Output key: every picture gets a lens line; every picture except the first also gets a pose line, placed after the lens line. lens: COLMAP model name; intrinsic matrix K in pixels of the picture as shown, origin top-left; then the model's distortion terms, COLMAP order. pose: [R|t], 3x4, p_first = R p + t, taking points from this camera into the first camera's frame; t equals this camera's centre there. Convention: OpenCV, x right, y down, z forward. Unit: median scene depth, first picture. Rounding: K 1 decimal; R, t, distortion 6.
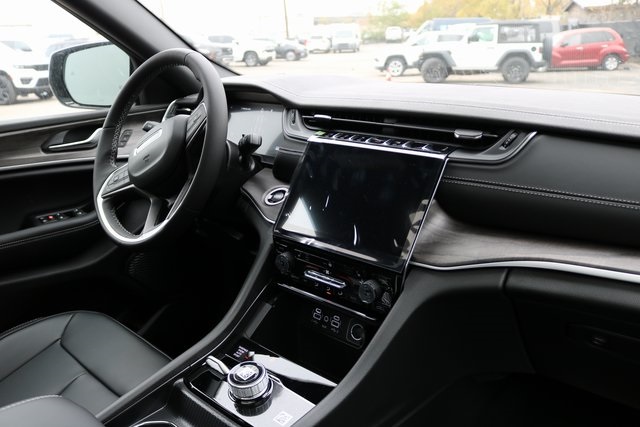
lens RADIAL K [[528.8, 0, 320.0], [0, 528.8, 213.5], [0, 0, 1]] dist [-0.165047, 0.141064]
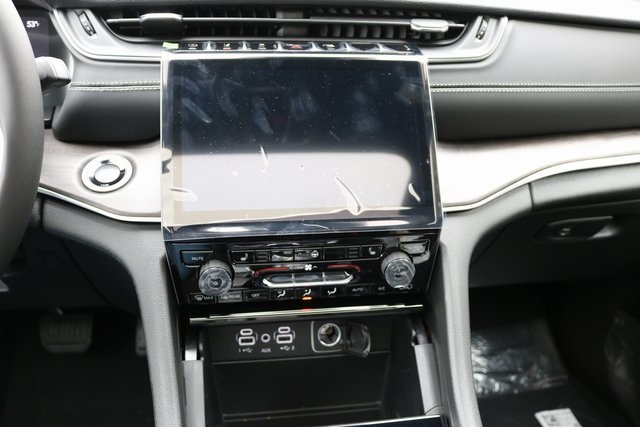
lens RADIAL K [[528.8, 0, 320.0], [0, 528.8, 213.5], [0, 0, 1]] dist [-0.165047, 0.141064]
pose [[0.639278, -0.289905, 0.712235, -0.375789], [0.189039, 0.957037, 0.219873, -0.076954], [-0.745378, -0.005920, 0.666616, 0.554164]]
